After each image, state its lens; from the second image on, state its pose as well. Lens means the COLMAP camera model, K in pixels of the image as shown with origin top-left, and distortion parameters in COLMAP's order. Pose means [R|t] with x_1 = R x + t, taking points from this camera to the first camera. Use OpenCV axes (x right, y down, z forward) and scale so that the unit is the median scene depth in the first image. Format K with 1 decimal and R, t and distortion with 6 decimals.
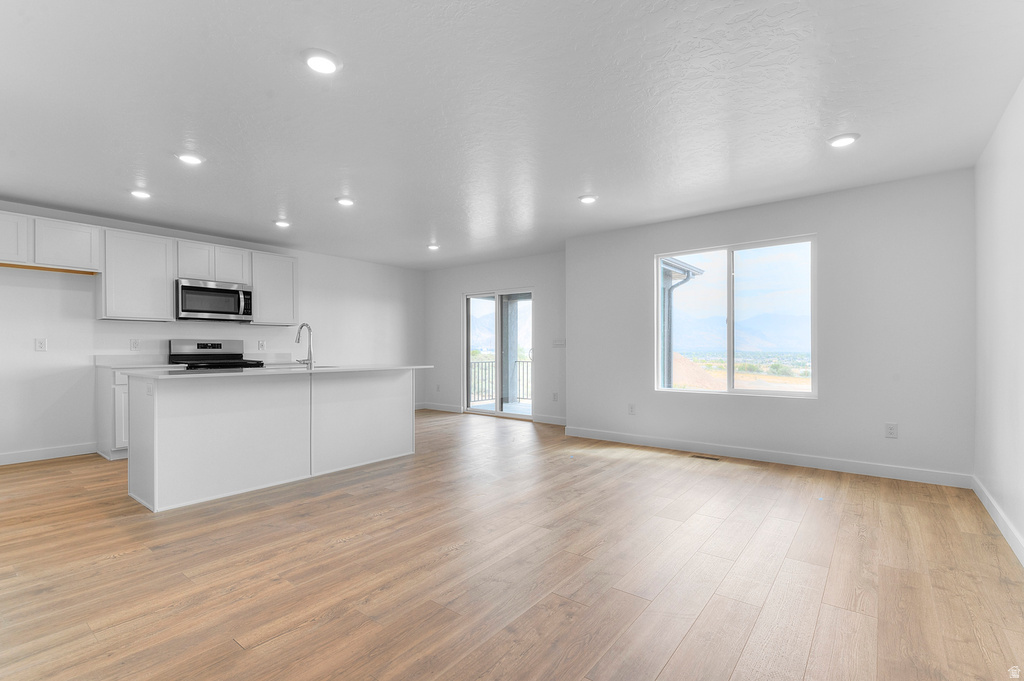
lens RADIAL K [[466.1, 0, 514.9], [0, 466.1, 341.5], [0, 0, 1]] dist [-0.001113, -0.000542]
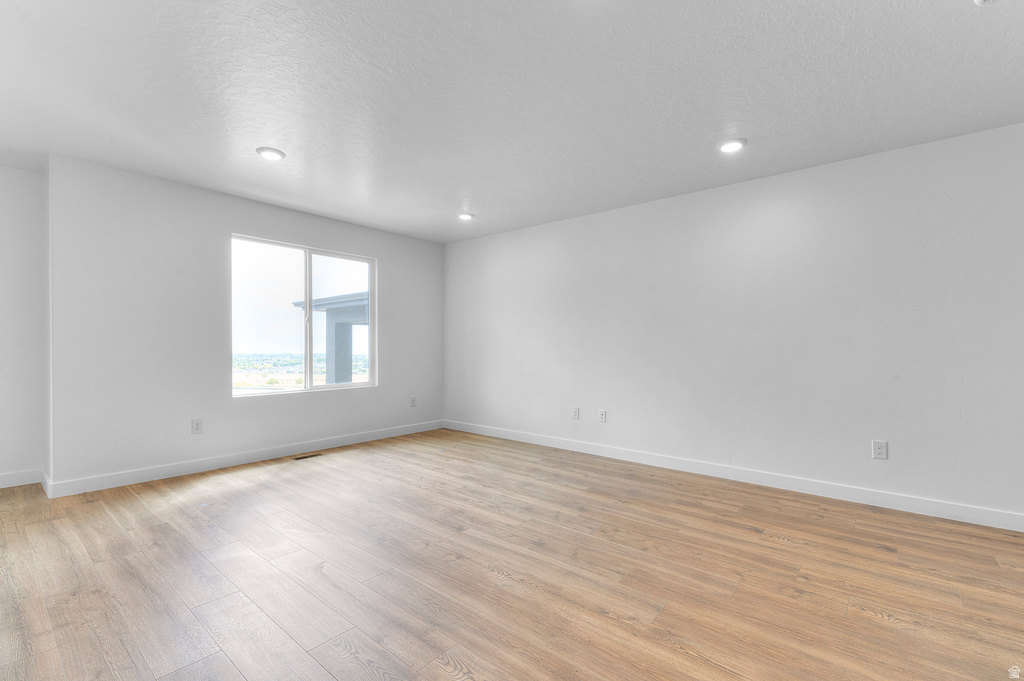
lens RADIAL K [[449.9, 0, 512.7], [0, 449.9, 348.3], [0, 0, 1]] dist [-0.000878, -0.000083]
pose [[0.033360, -0.002085, 0.999441, -1.076244], [-0.013561, 0.999905, 0.002538, 0.014937], [-0.999351, -0.013638, 0.033329, 1.069967]]
